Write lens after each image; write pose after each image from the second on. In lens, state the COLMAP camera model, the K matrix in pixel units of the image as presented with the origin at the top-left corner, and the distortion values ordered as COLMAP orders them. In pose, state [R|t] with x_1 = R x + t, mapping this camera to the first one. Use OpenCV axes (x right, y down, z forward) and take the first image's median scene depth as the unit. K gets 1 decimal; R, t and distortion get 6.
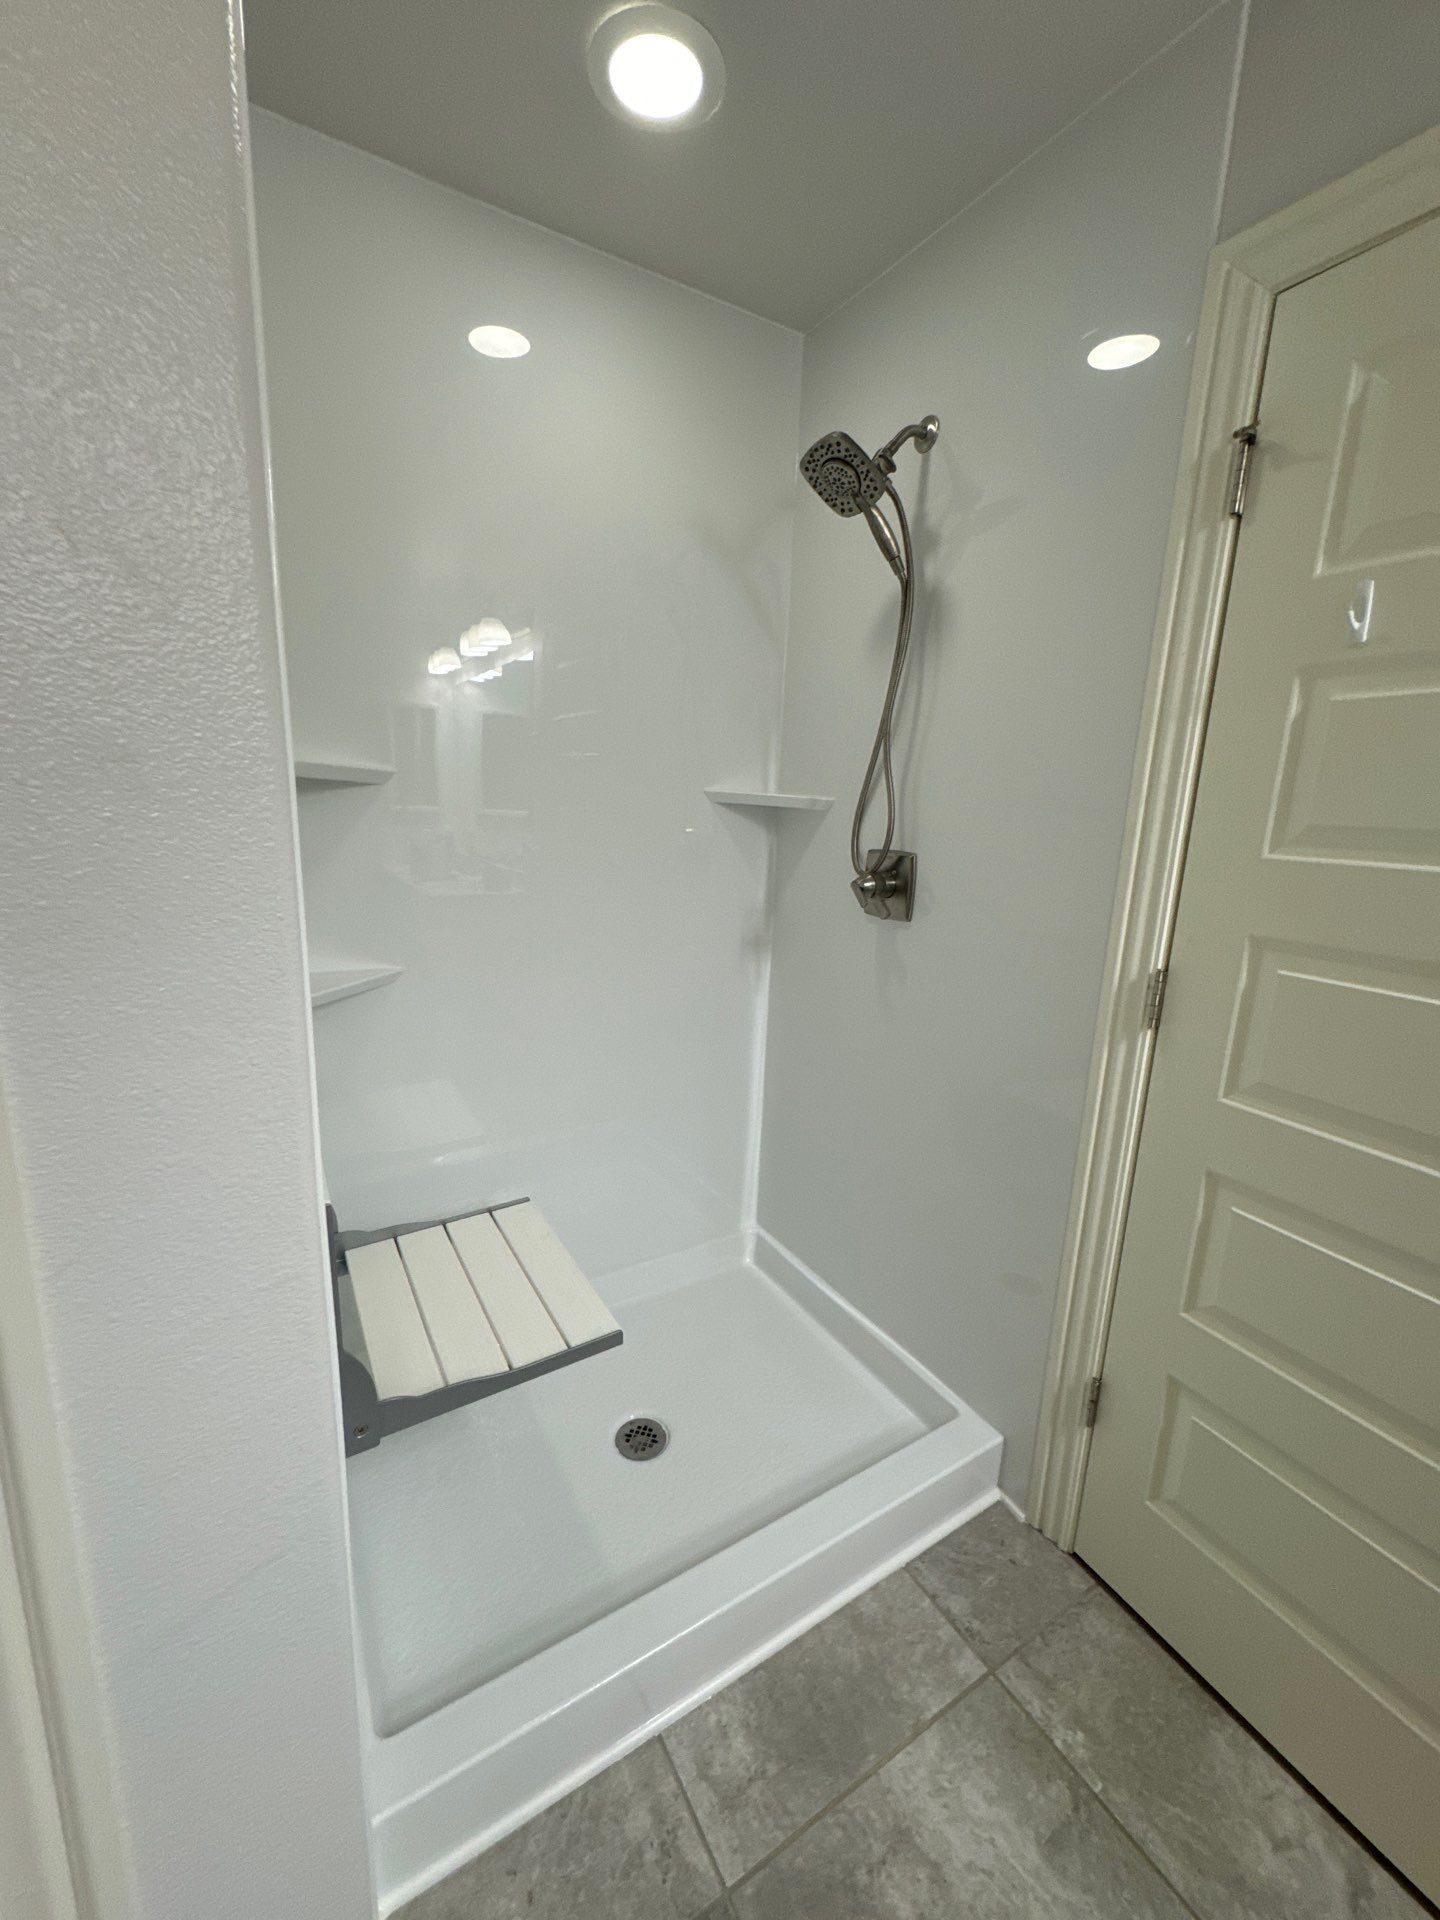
lens RADIAL K [[759.8, 0, 717.5], [0, 759.8, 959.0], [0, 0, 1]] dist [-0.004965, 0.000782]
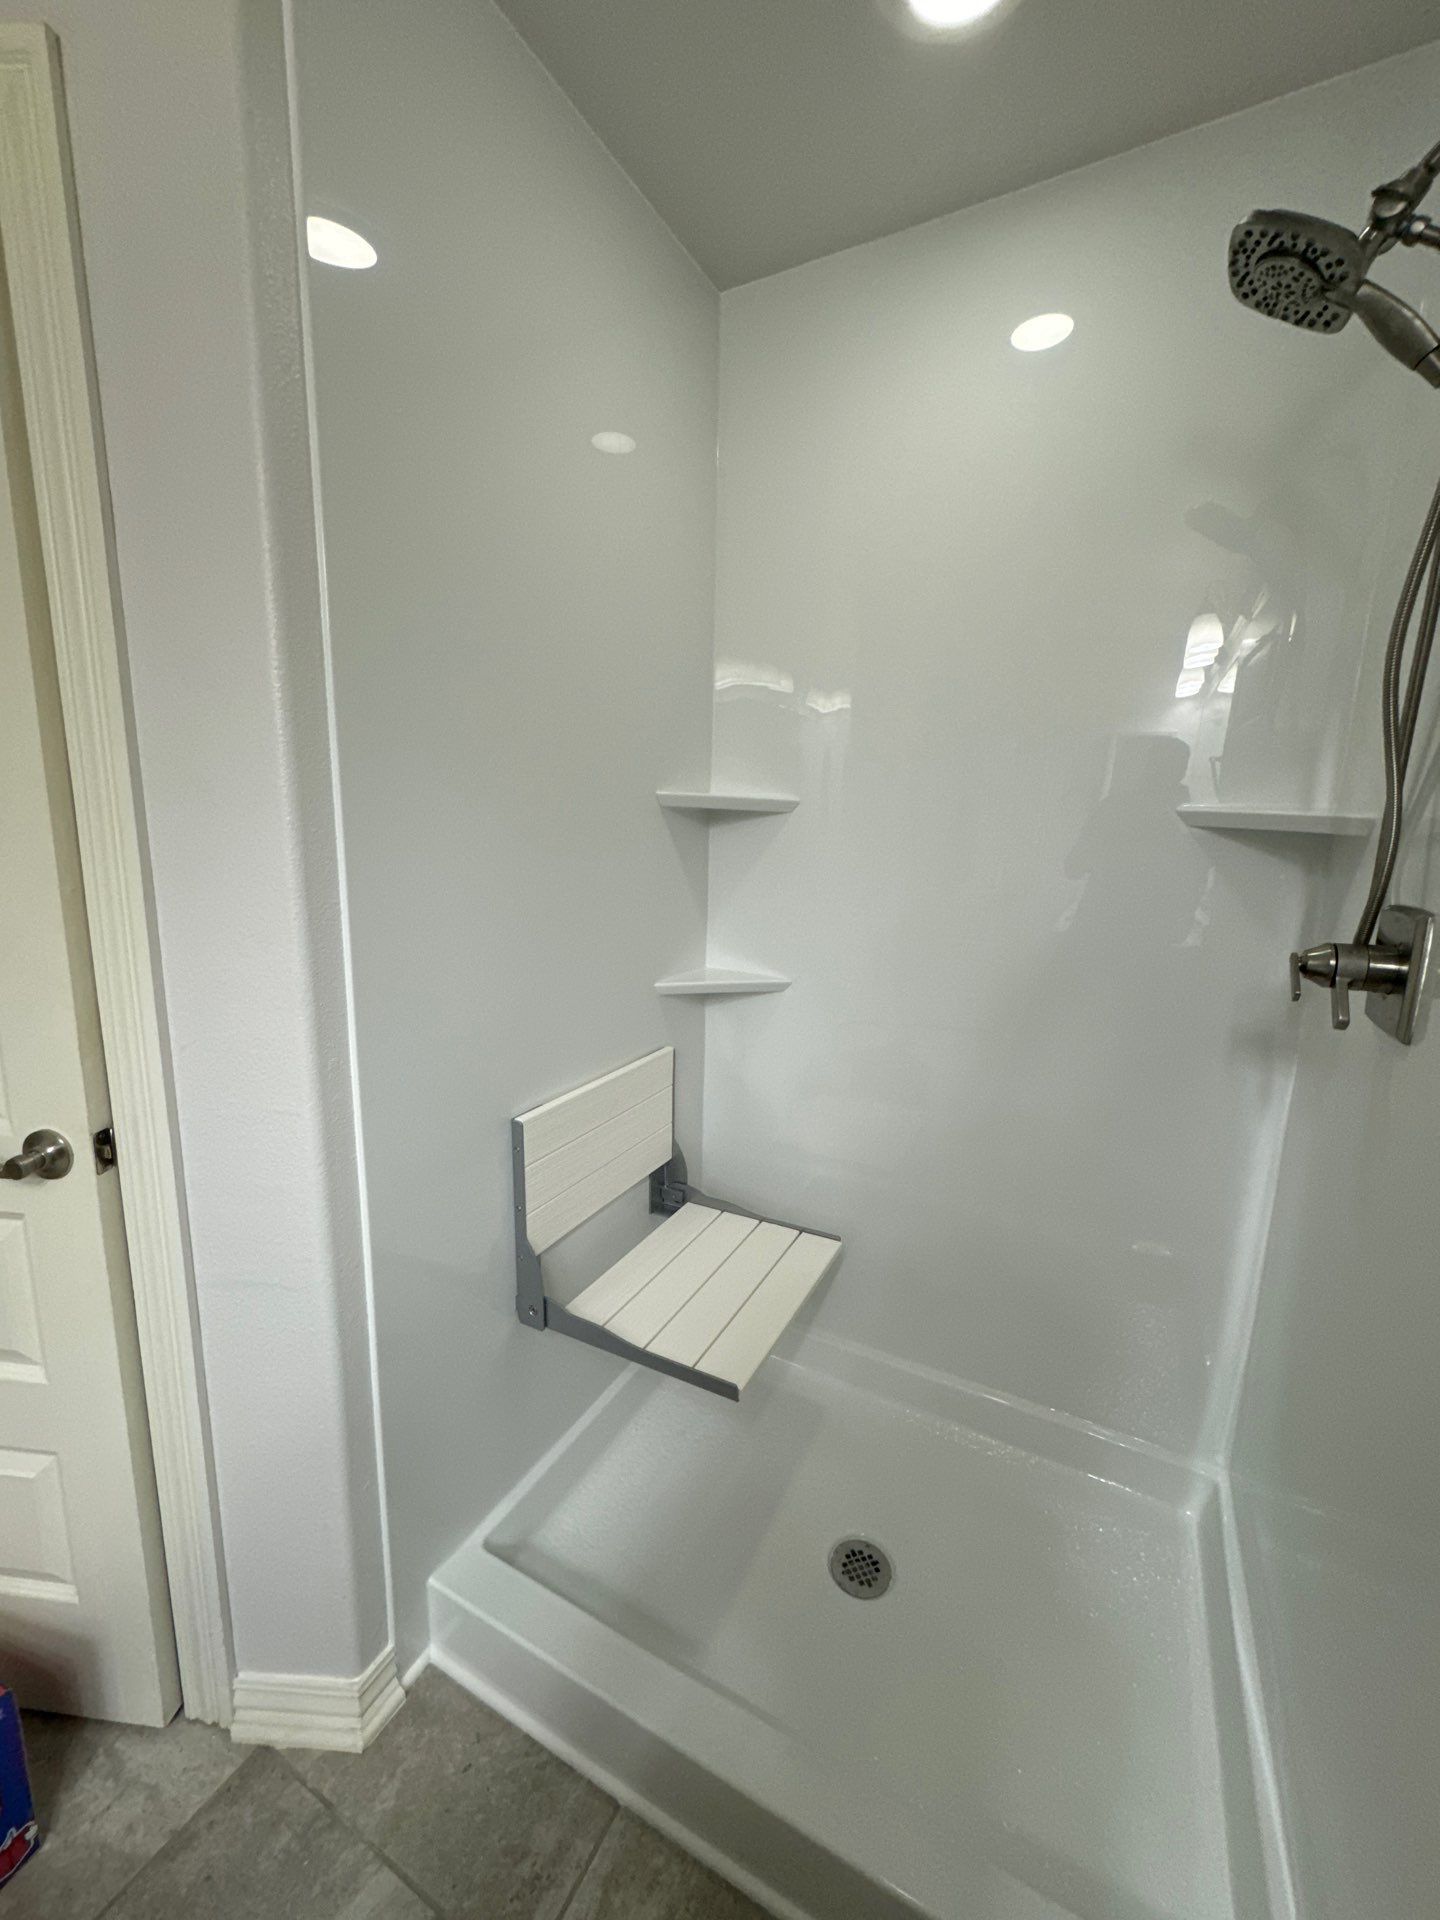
lens RADIAL K [[759.8, 0, 716.5], [0, 759.8, 958.7], [0, 0, 1]] dist [-0.004965, 0.000782]
pose [[0.510880, 0.130652, -0.849666, 0.602482], [-0.178747, 0.982926, 0.043668, -0.061597], [0.840863, 0.129566, 0.525510, 0.445691]]
